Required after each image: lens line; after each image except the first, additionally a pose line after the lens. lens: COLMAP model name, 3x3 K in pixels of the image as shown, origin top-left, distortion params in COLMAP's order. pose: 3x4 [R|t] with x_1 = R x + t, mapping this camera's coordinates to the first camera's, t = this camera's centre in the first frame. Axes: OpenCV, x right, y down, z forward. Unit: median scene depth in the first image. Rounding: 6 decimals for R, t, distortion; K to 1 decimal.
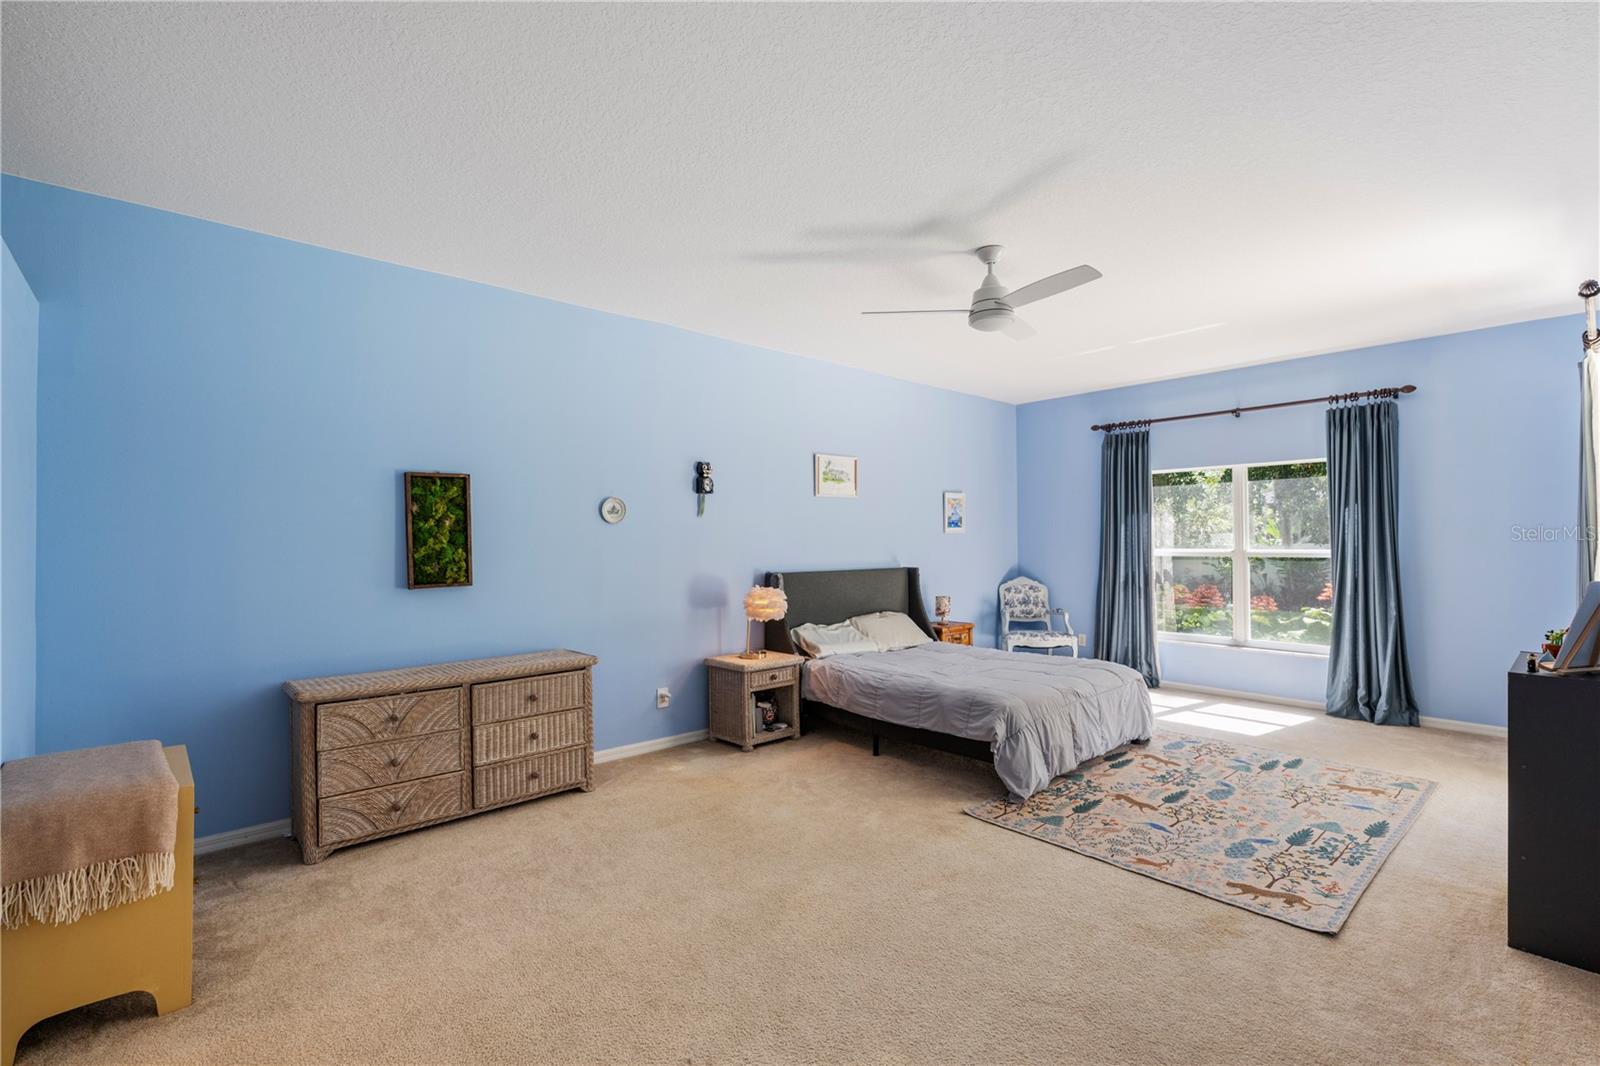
lens RADIAL K [[714.5, 0, 801.5], [0, 714.5, 537.1], [0, 0, 1]] dist [0.002401, 0.000343]
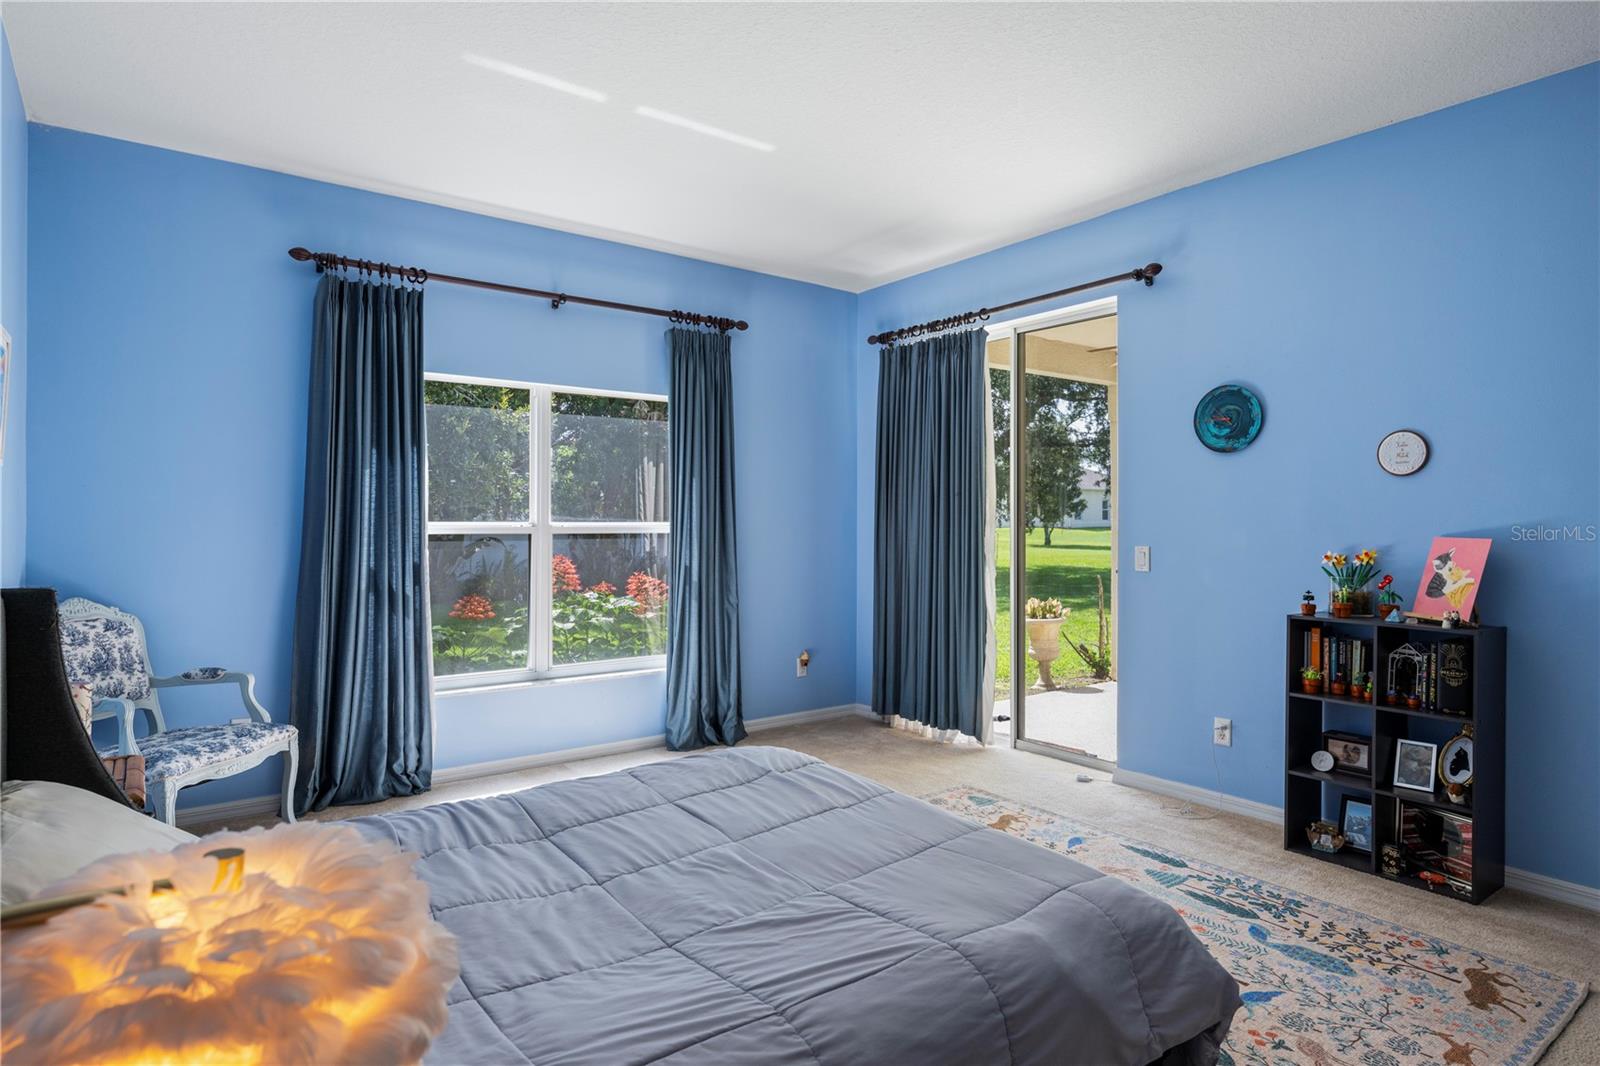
lens RADIAL K [[886.1, 0, 801.7], [0, 886.1, 520.4], [0, 0, 1]] dist [-0.002849, 0.000461]
pose [[0.089237, 0.006961, 0.995986, -0.154325], [-0.008911, 0.999941, -0.006191, 0.021728], [-0.995971, -0.008323, 0.089293, 0.842799]]
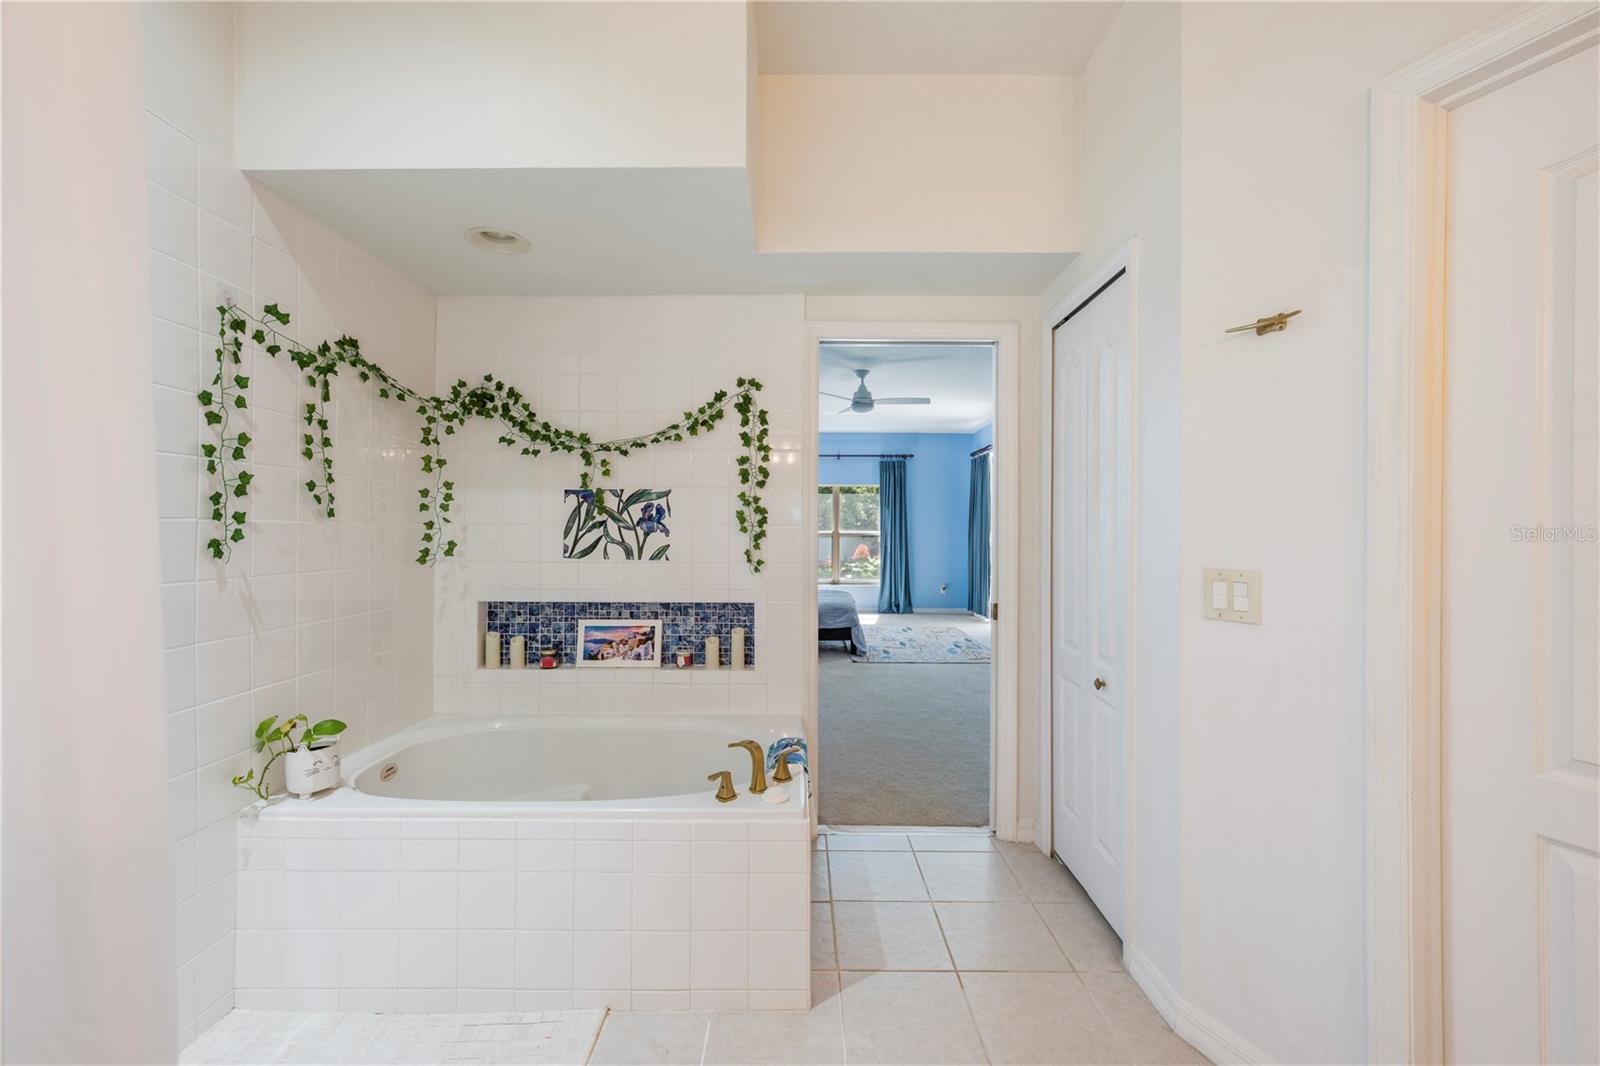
lens RADIAL K [[642.8, 0, 800.4], [0, 642.8, 532.0], [0, 0, 1]] dist [-0.000271, -0.000001]
pose [[0.662894, 0.009420, 0.748654, -0.810536], [-0.010936, 0.999936, -0.002898, 0.029747], [-0.748634, -0.006266, 0.662954, -0.027954]]
